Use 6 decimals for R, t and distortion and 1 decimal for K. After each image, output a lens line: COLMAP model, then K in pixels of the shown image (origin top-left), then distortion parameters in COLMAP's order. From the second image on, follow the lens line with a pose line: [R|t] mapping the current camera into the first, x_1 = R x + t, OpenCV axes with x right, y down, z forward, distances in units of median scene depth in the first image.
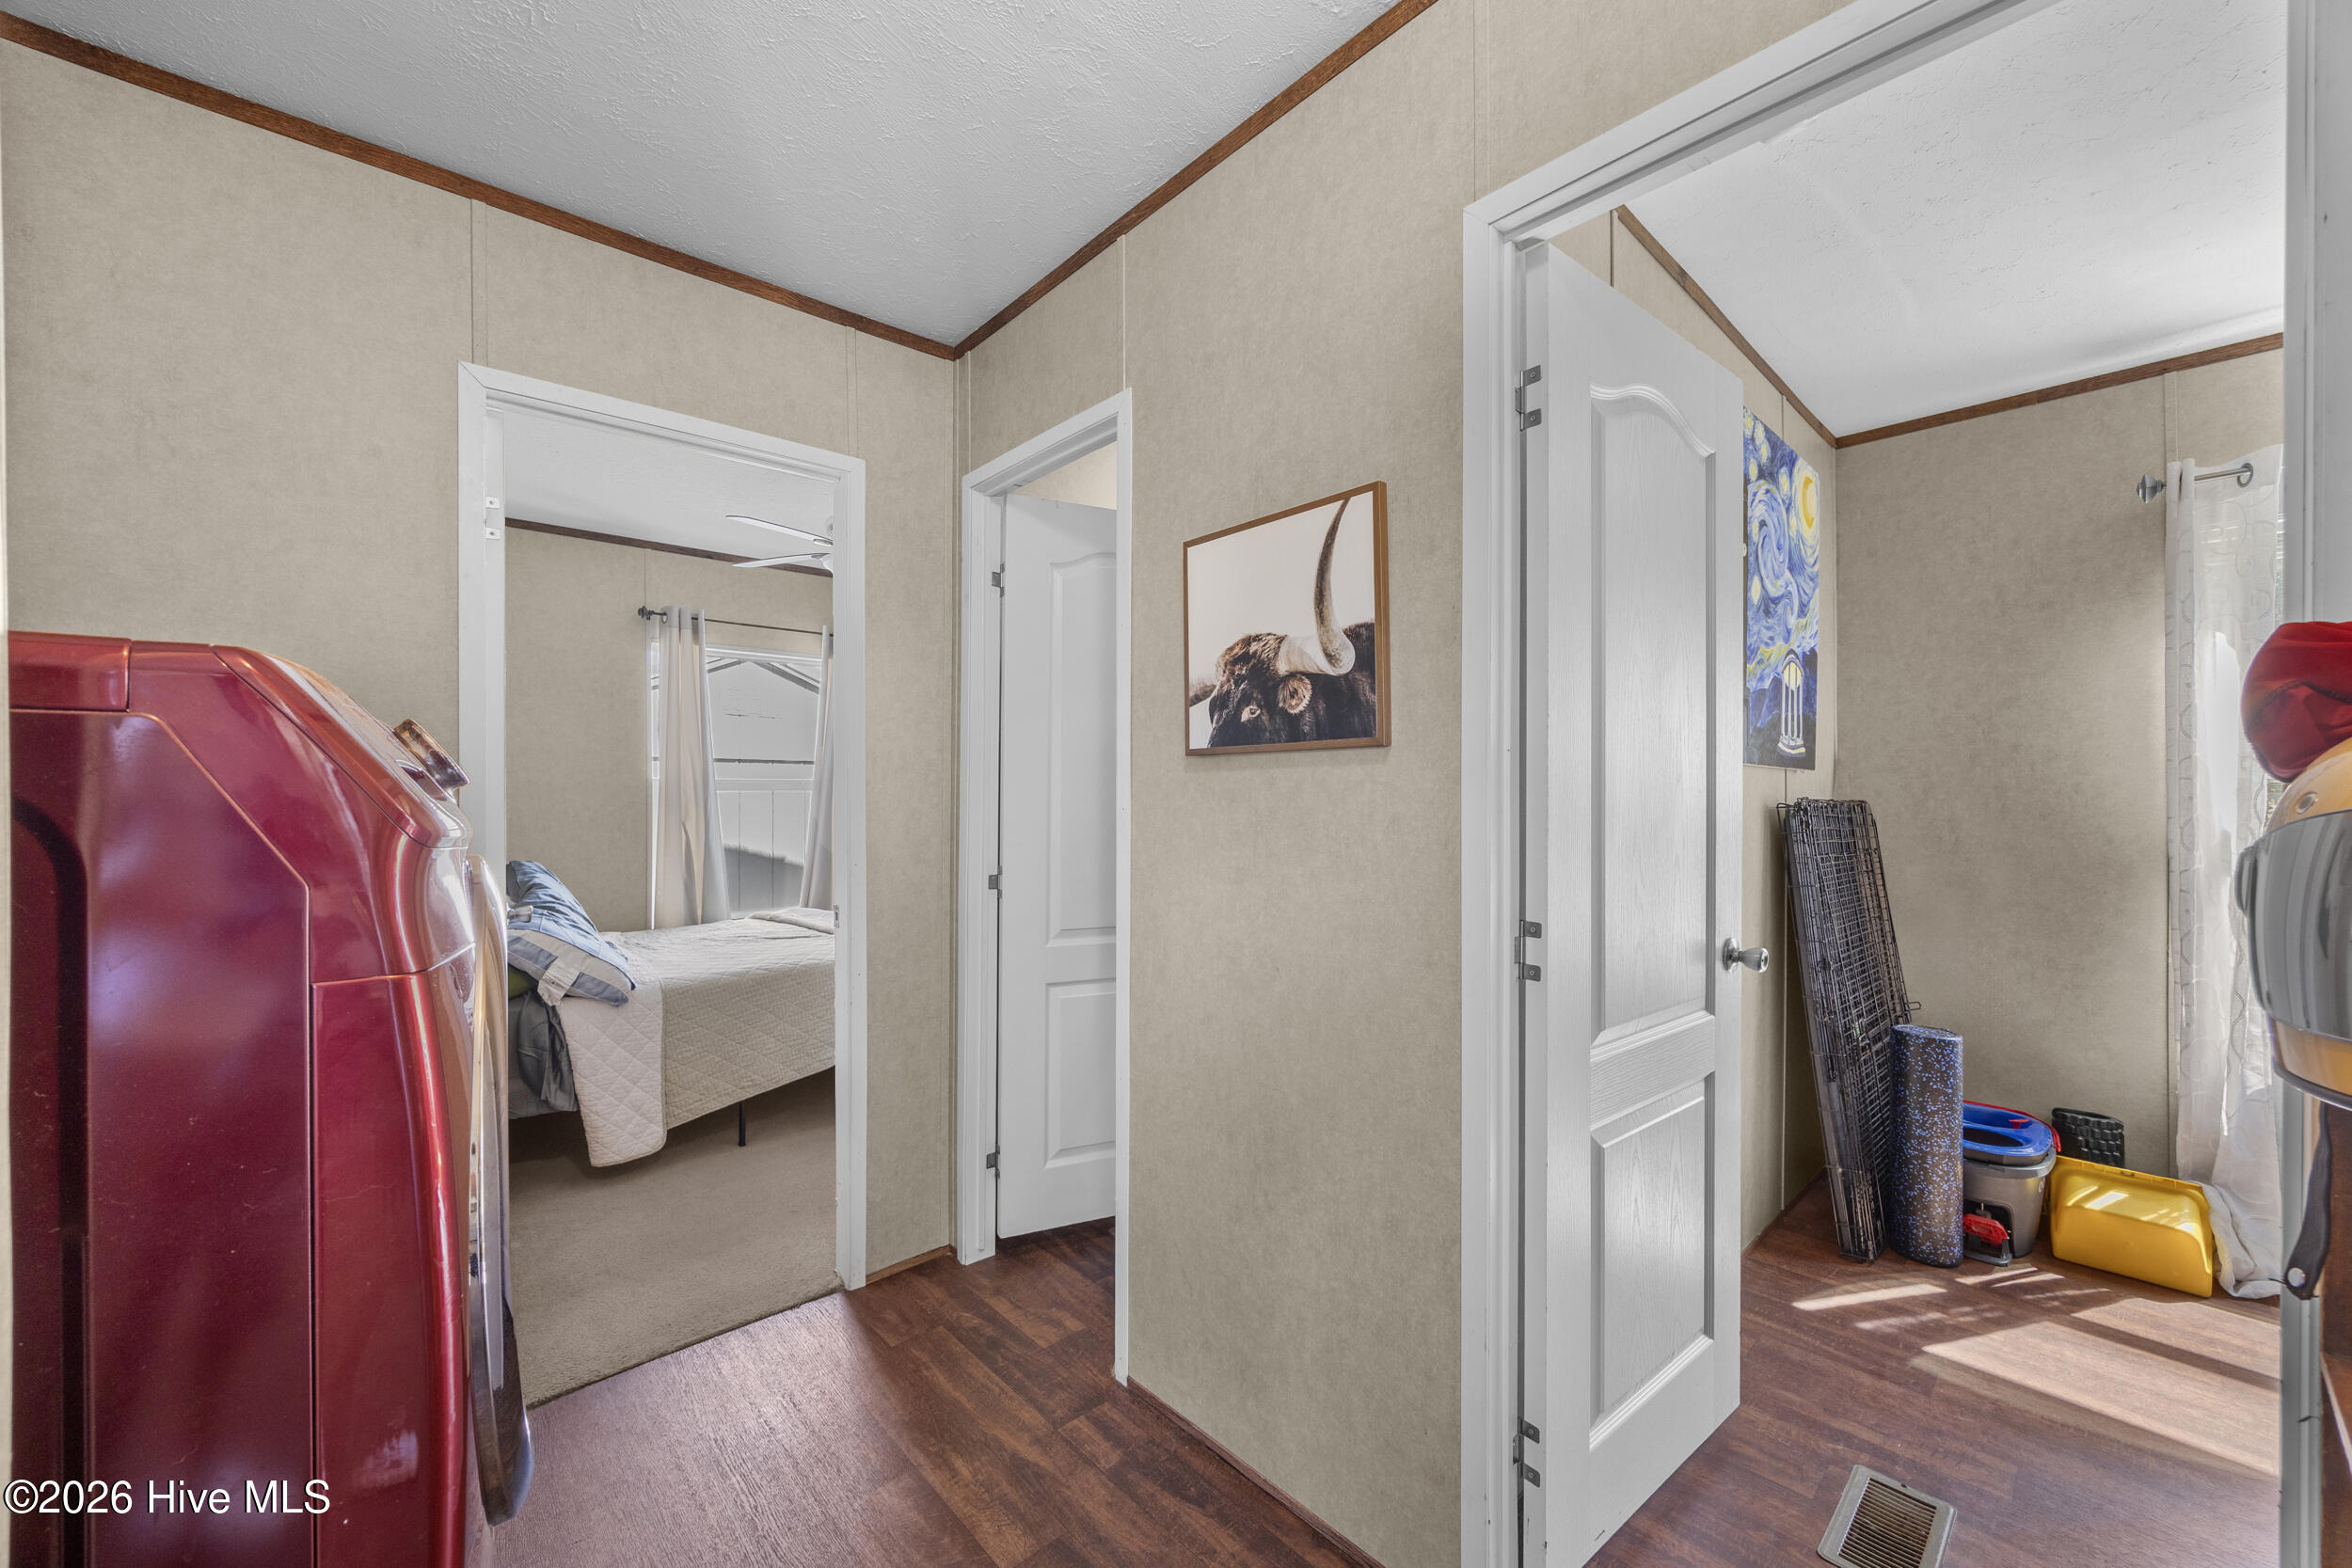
lens RADIAL K [[894.1, 0, 1169.1], [0, 894.1, 791.5], [0, 0, 1]] dist [-0.002273, 0.000226]
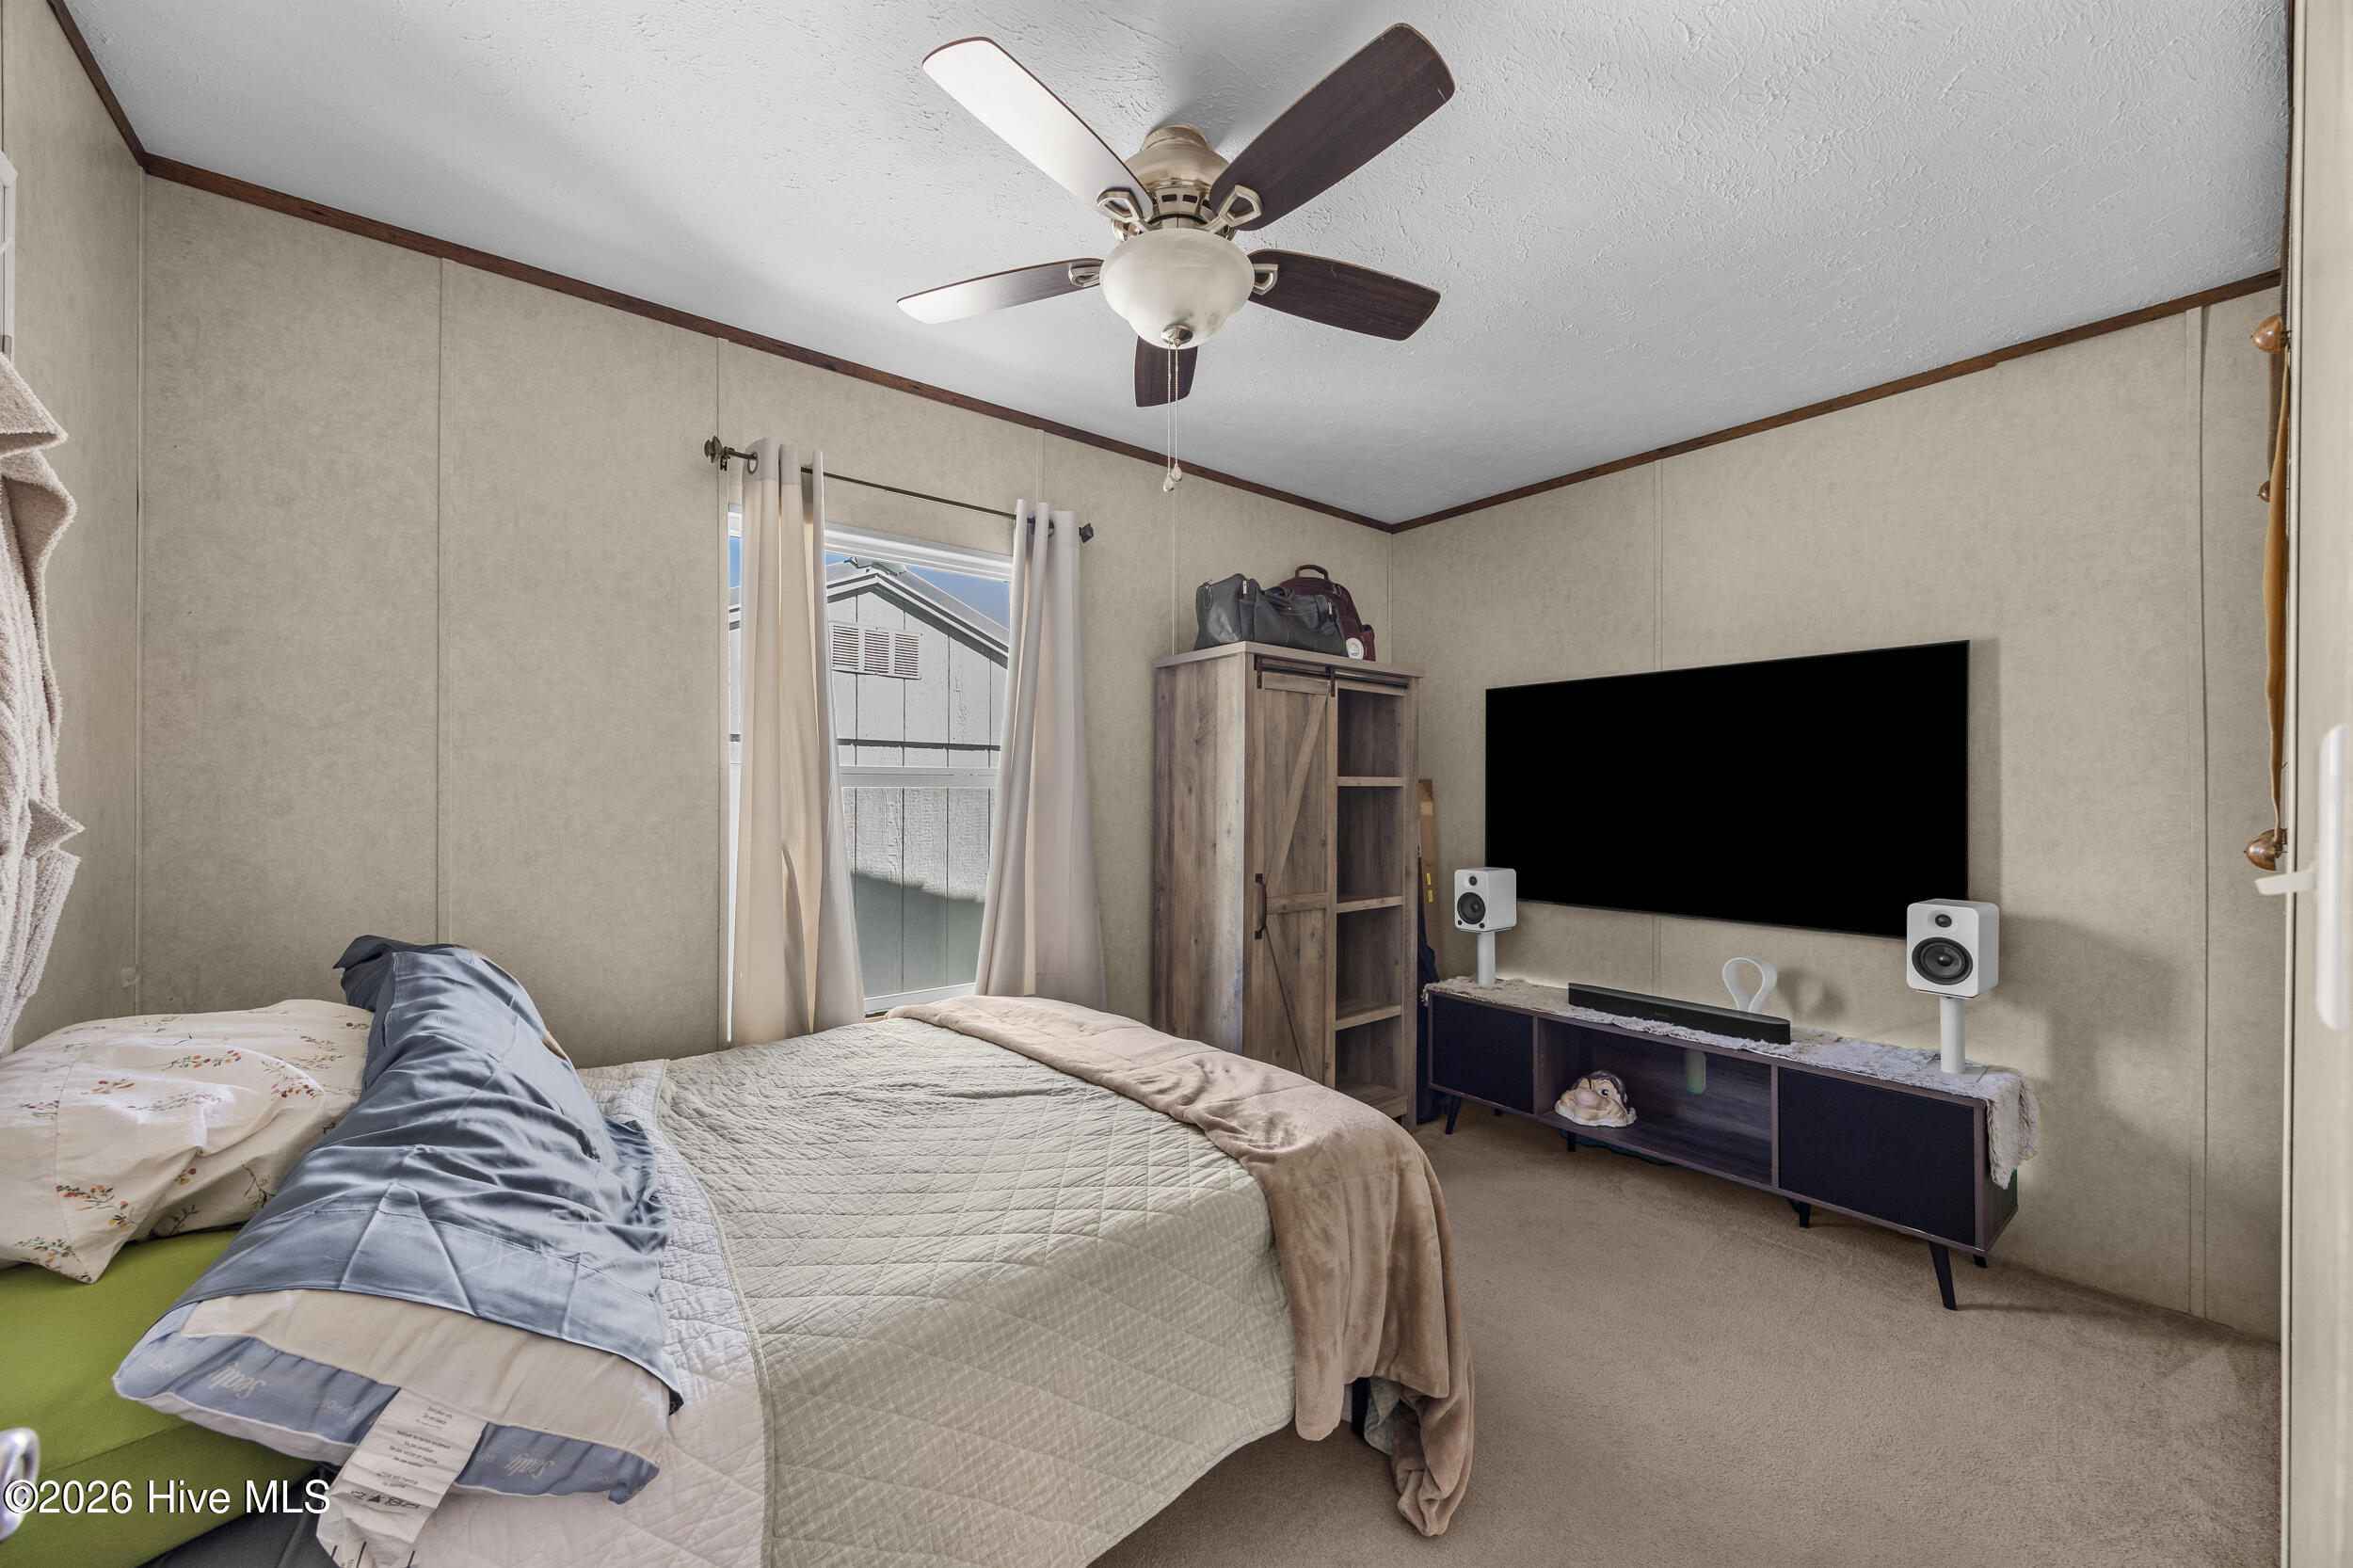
lens RADIAL K [[894.6, 0, 1169.6], [0, 894.6, 791.6], [0, 0, 1]] dist [-0.002273, 0.000226]
pose [[0.997817, -0.002258, -0.066004, -0.284226], [0.001918, 0.999985, -0.005219, 0.003442], [0.066015, 0.005081, 0.997806, 0.489140]]
